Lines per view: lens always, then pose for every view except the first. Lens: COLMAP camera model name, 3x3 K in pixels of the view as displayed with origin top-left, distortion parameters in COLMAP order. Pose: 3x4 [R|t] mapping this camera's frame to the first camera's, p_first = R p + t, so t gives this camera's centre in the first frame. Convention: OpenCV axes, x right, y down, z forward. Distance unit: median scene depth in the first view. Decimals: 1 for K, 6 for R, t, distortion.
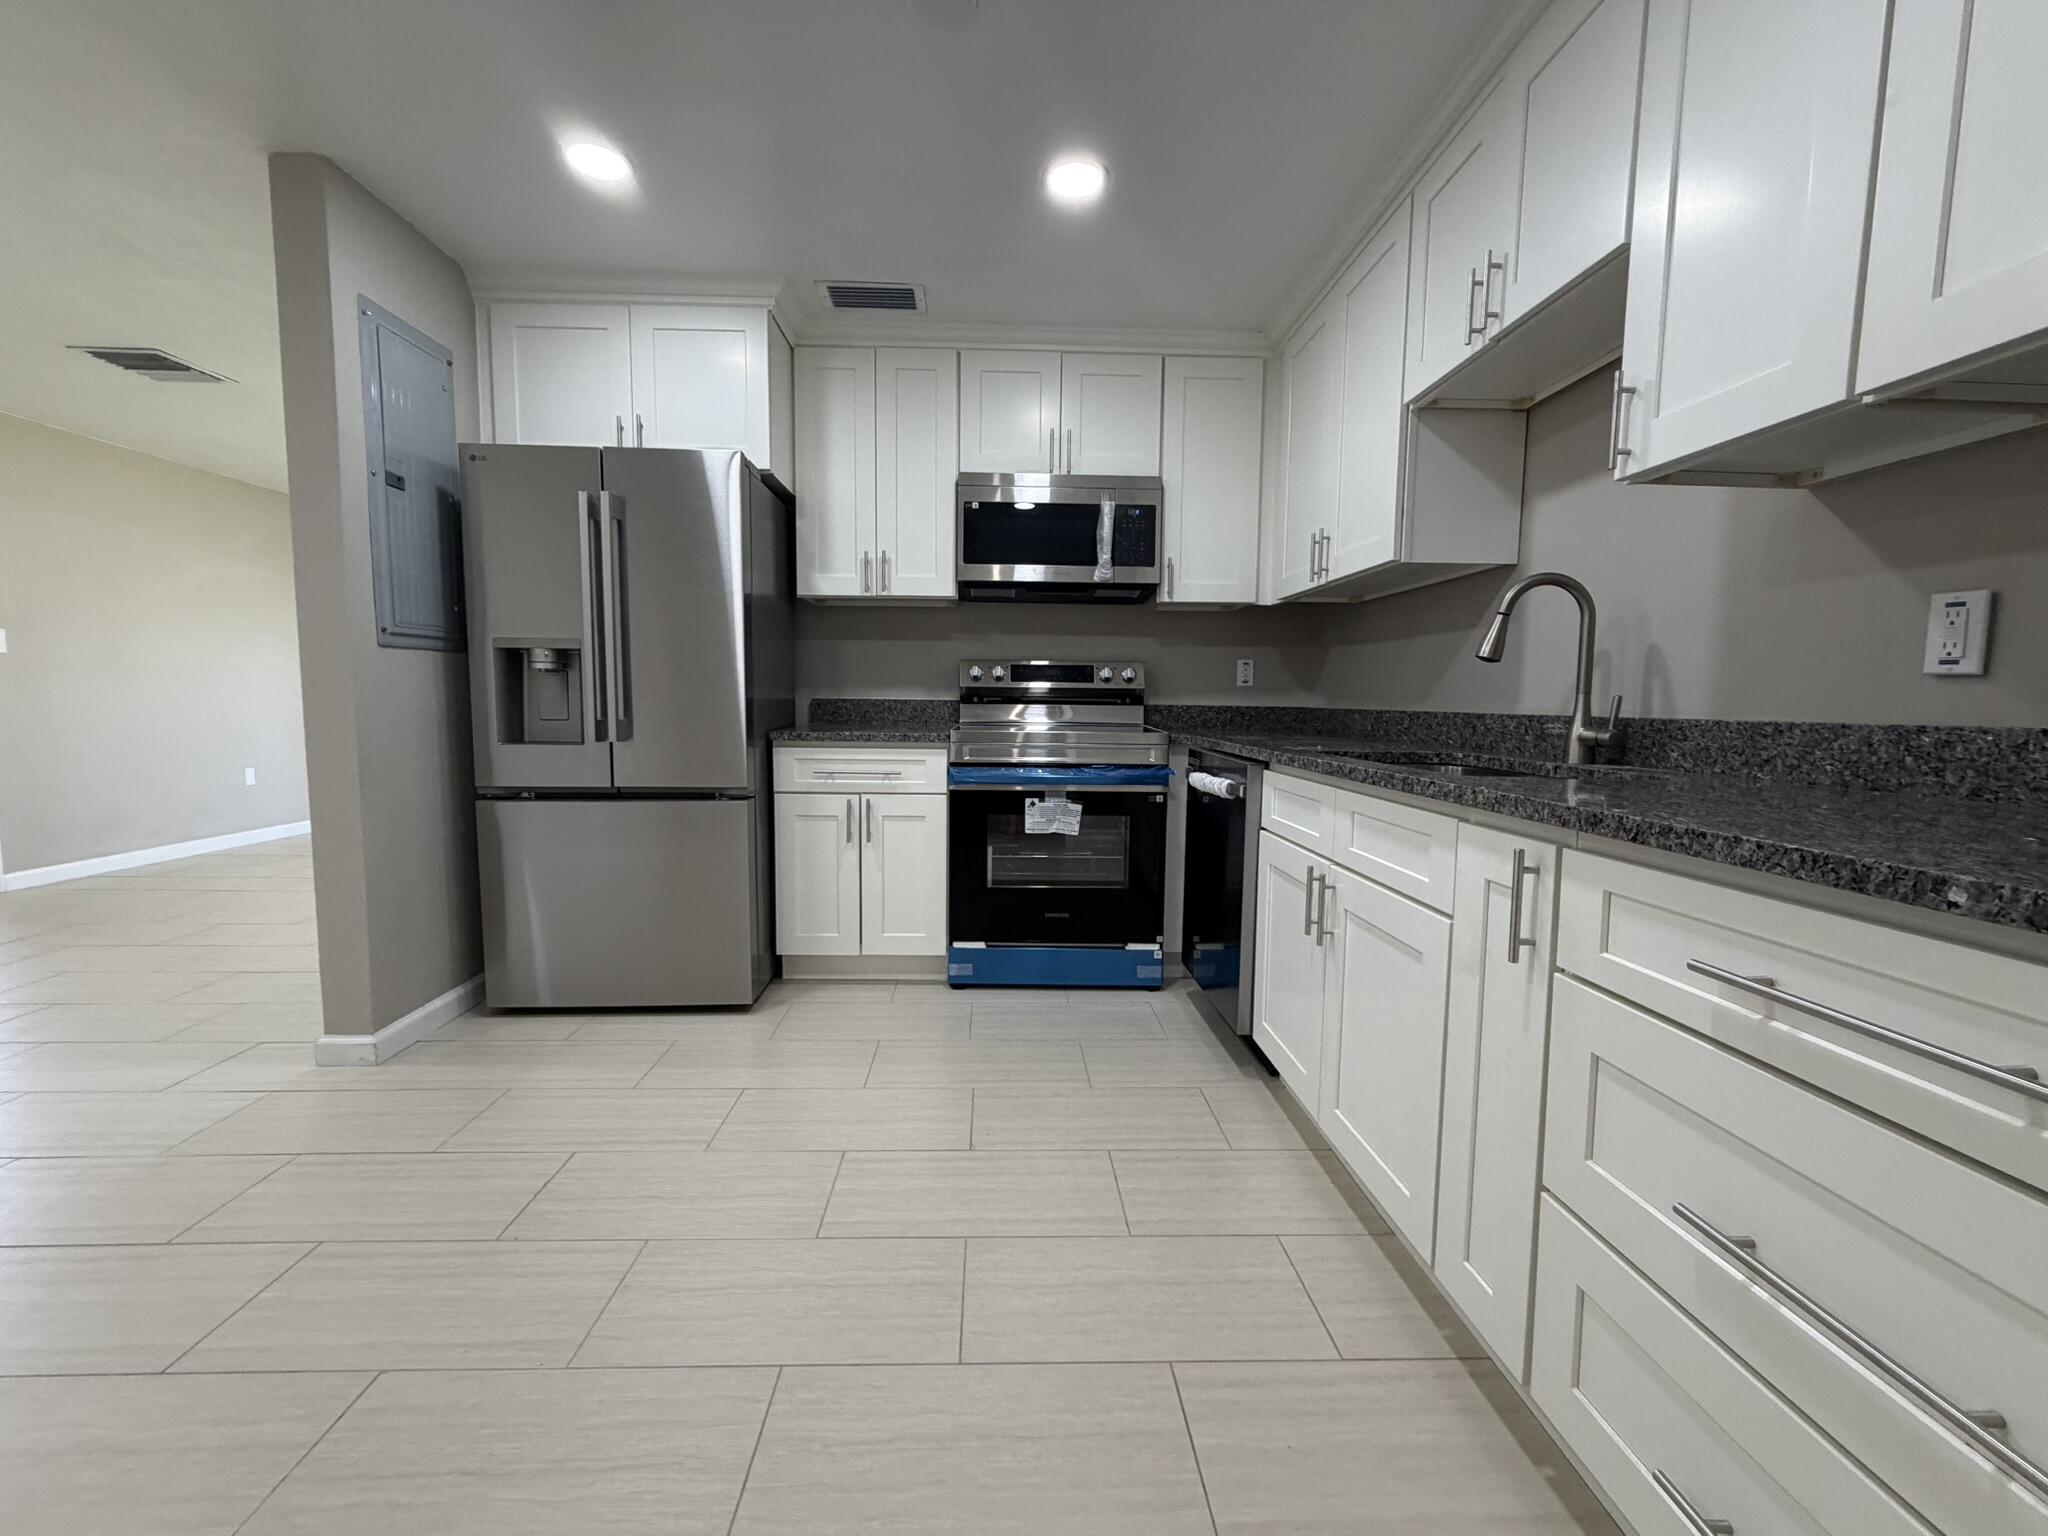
lens RADIAL K [[819.8, 0, 1015.9], [0, 819.8, 766.0], [0, 0, 1]] dist [-0.001484, -0.000370]
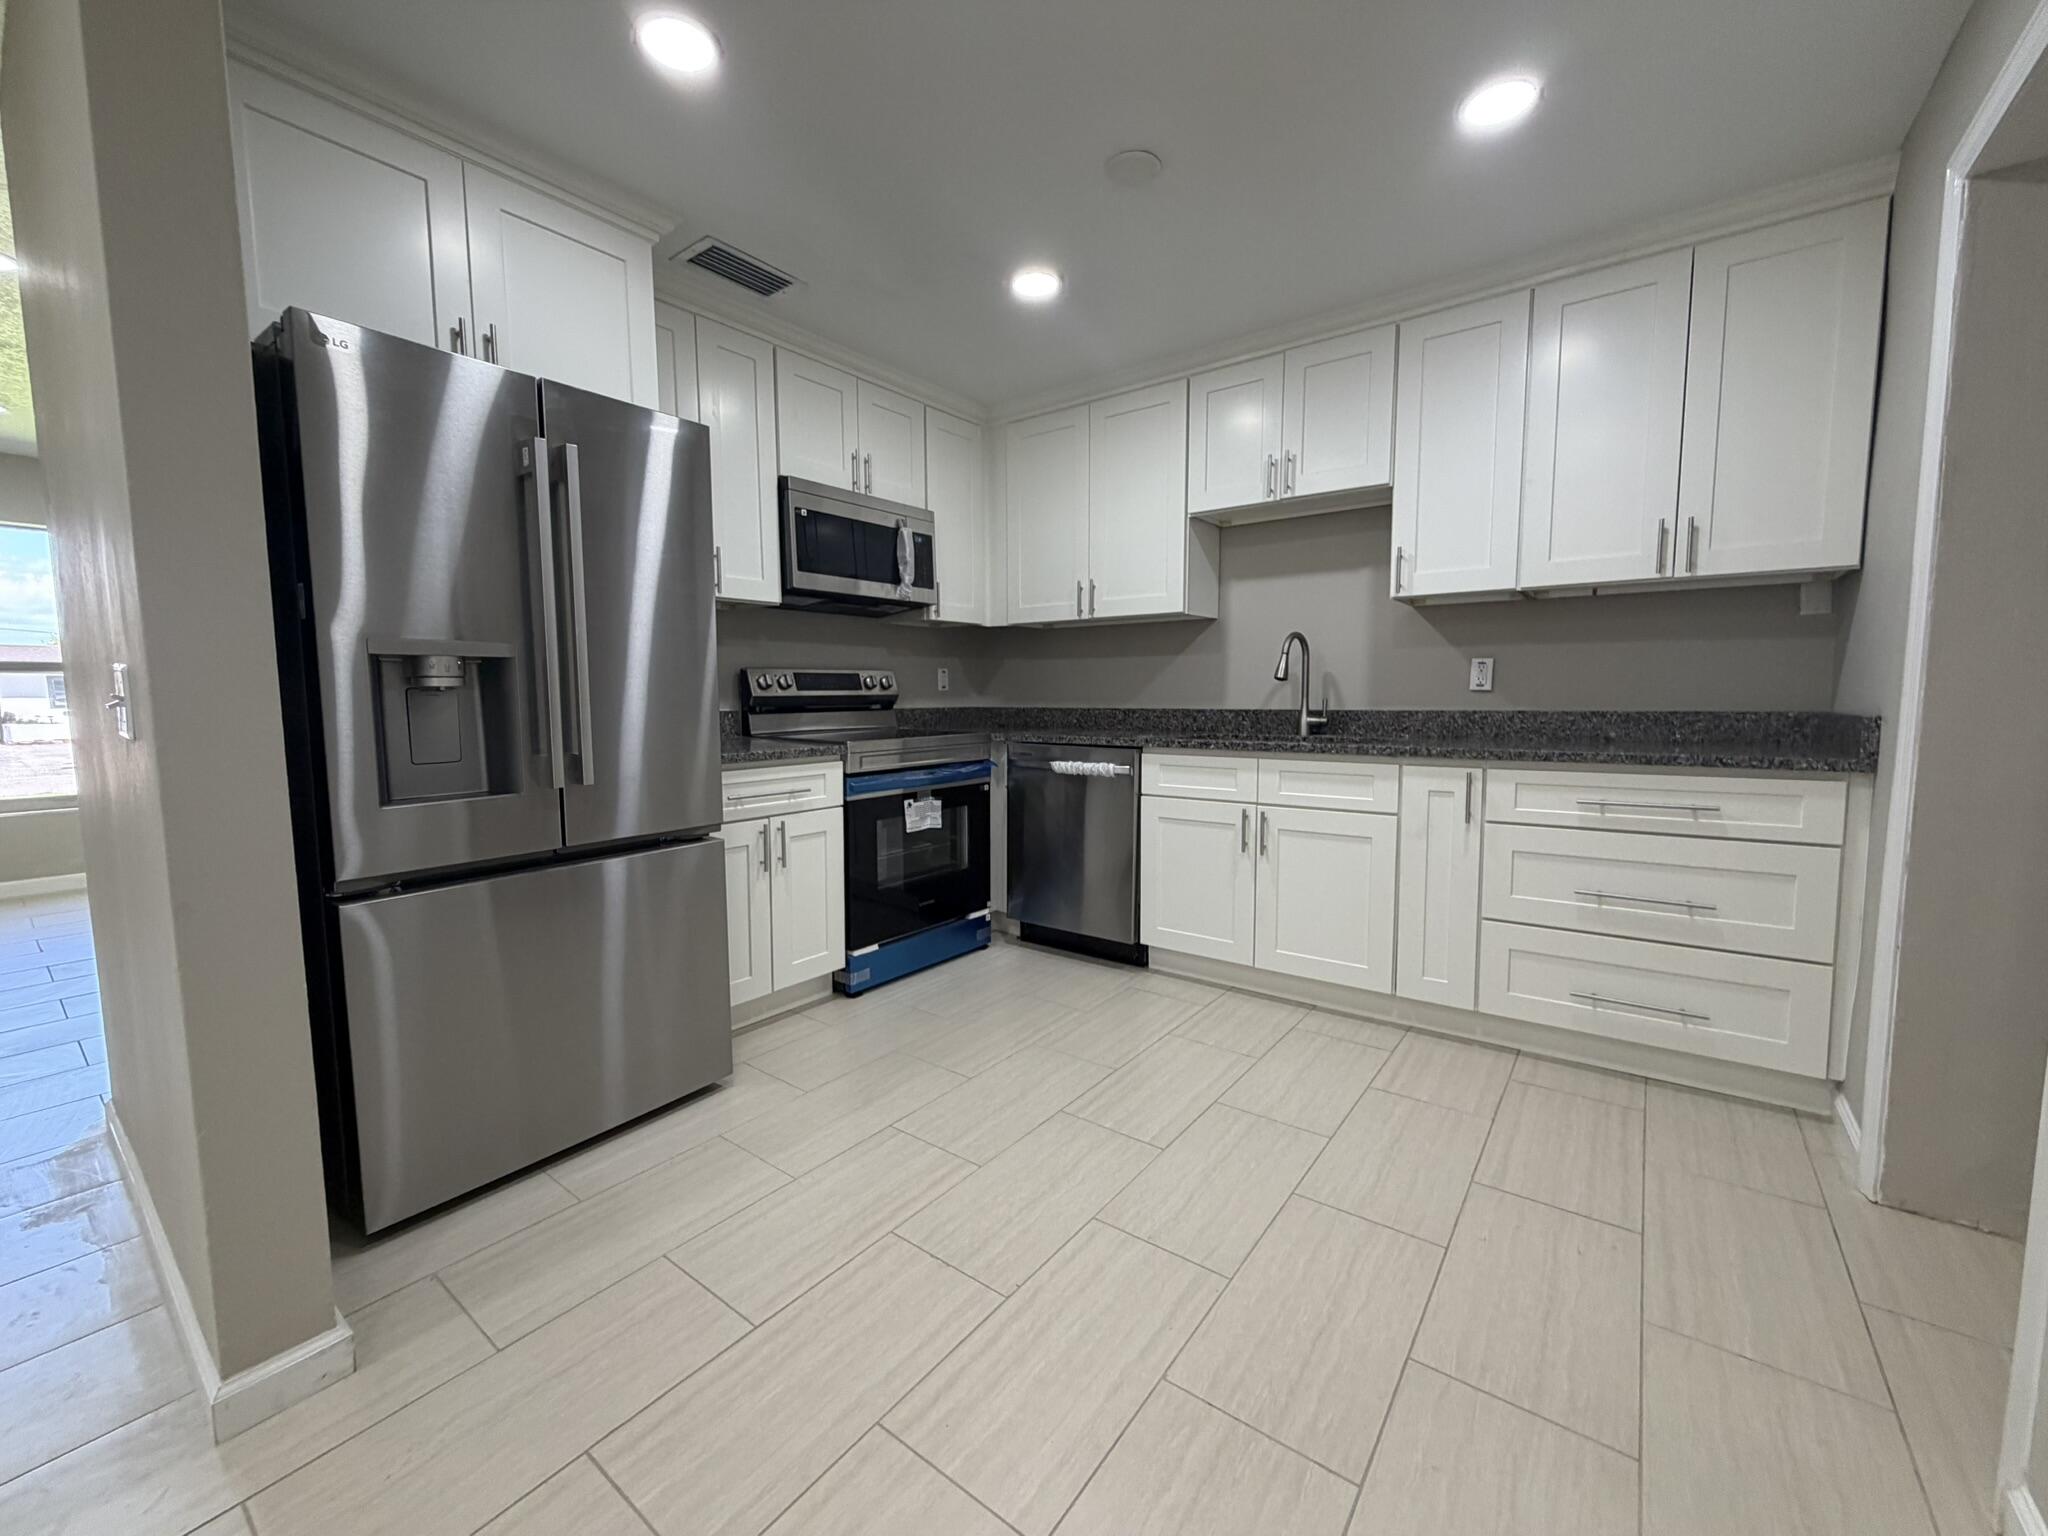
lens RADIAL K [[819.8, 0, 1015.9], [0, 819.8, 766.0], [0, 0, 1]] dist [-0.001484, -0.000370]
pose [[0.632738, -0.085866, 0.769591, -0.718969], [0.077737, 0.995856, 0.047197, -0.044952], [-0.770455, 0.029962, 0.636790, 0.201402]]
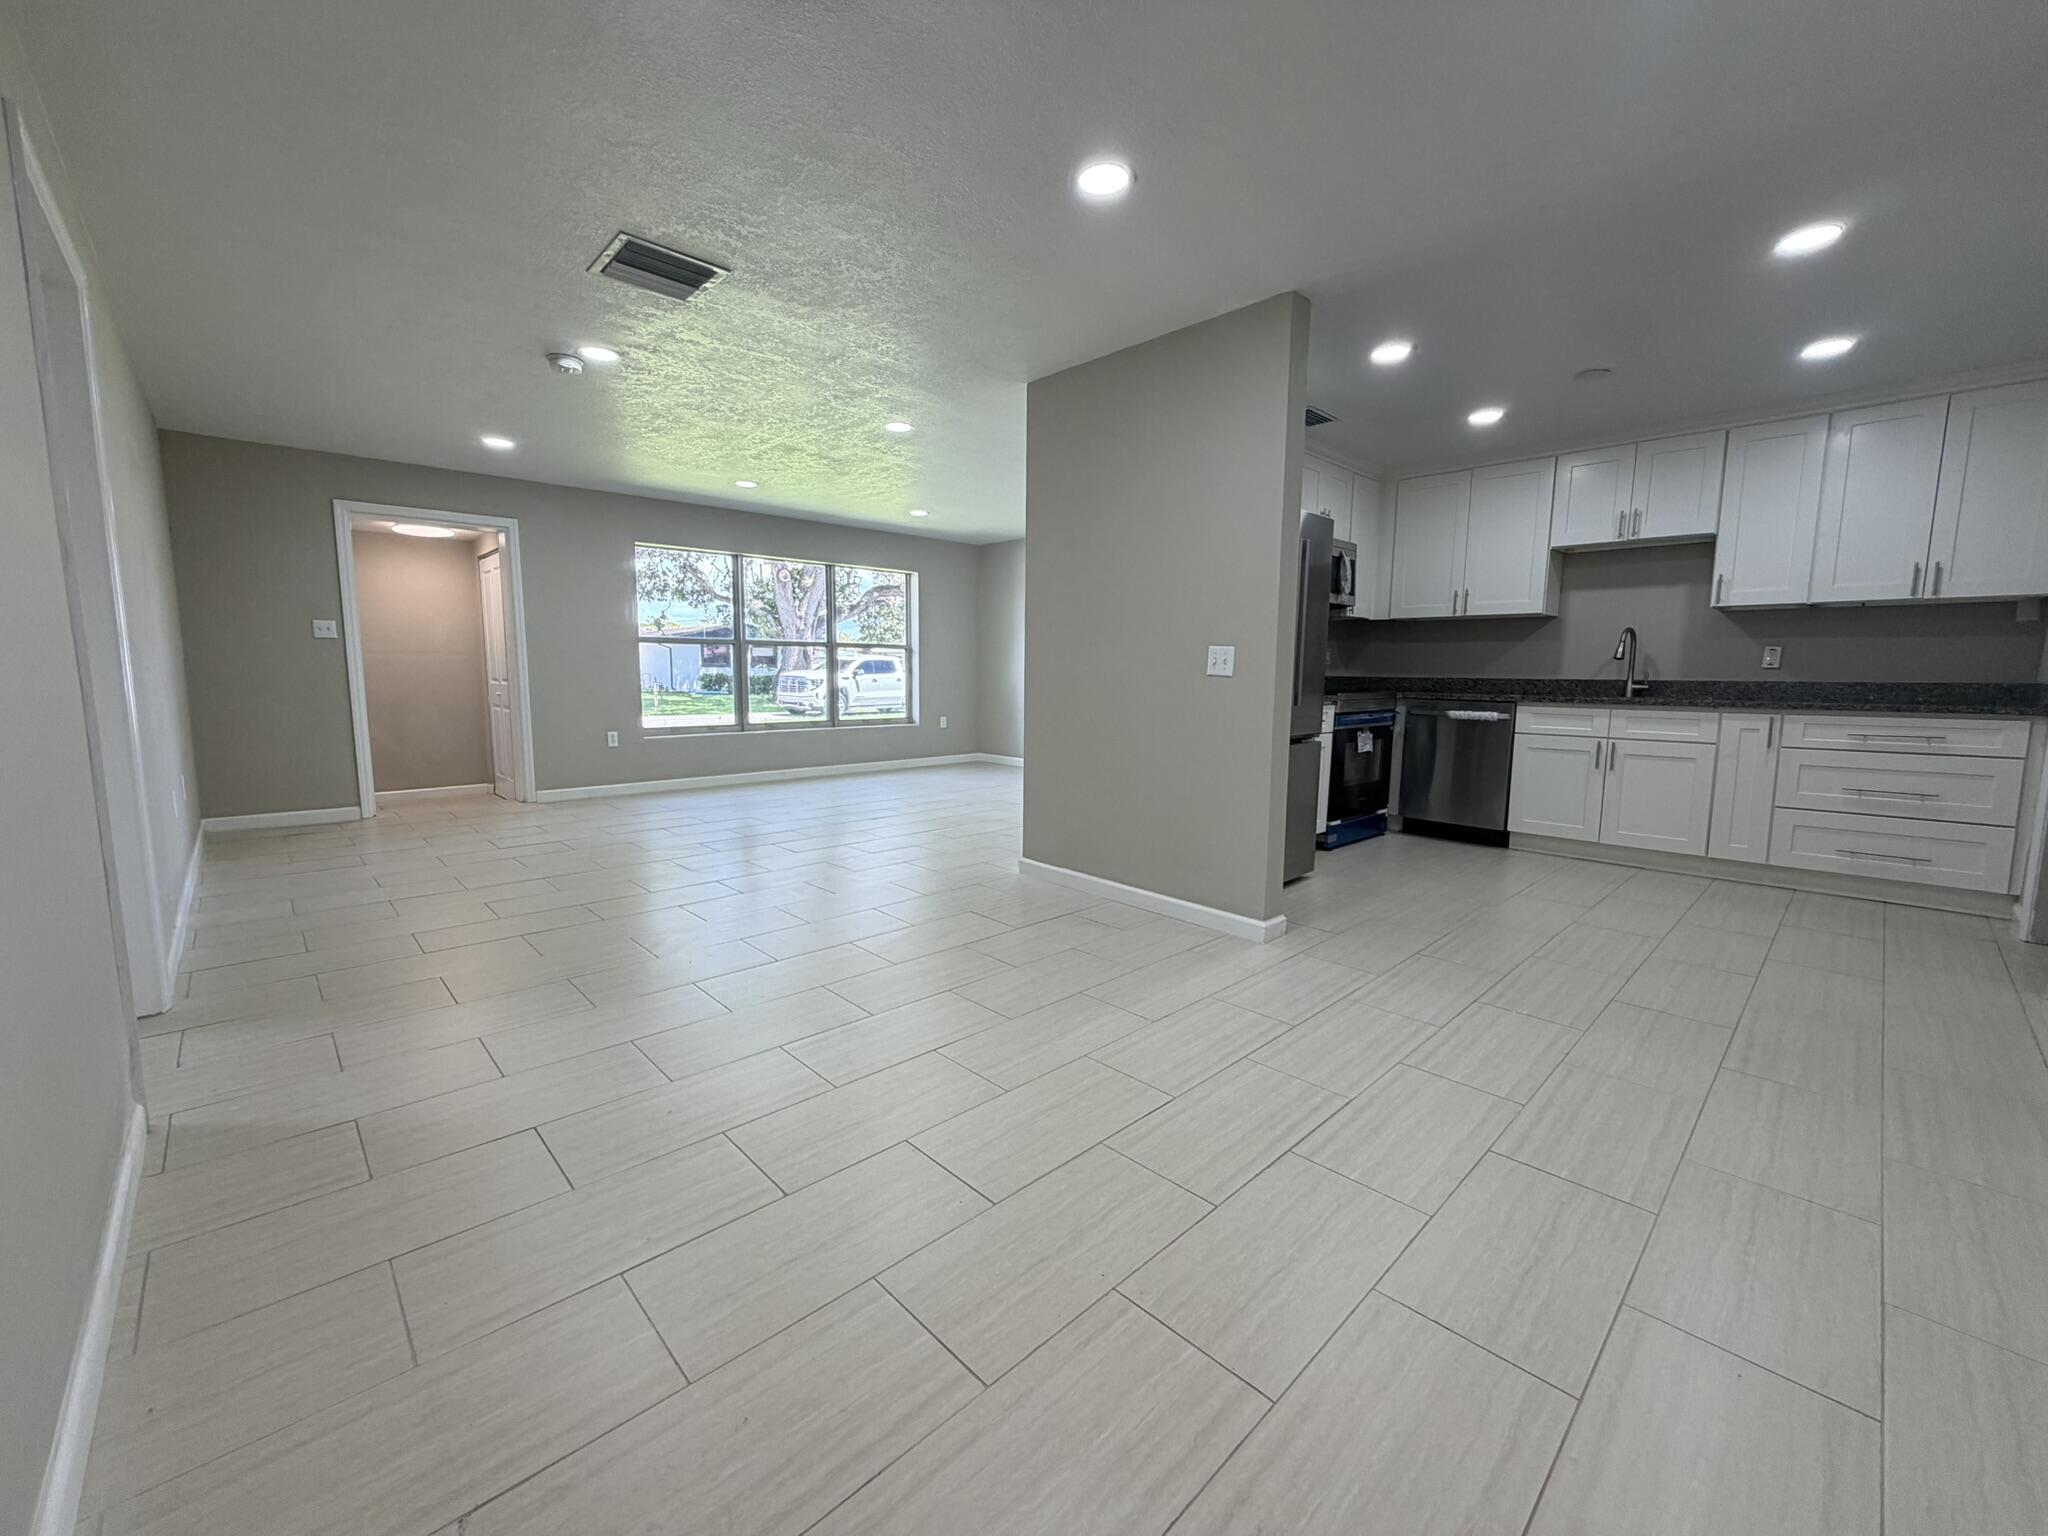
lens RADIAL K [[823.7, 0, 1018.1], [0, 823.7, 766.0], [0, 0, 1]] dist [0.000590, 0.000252]
pose [[0.744519, -0.084473, 0.662235, -1.664588], [0.056130, 0.996371, 0.063990, -0.040353], [-0.665237, -0.010471, 0.746559, 0.185305]]
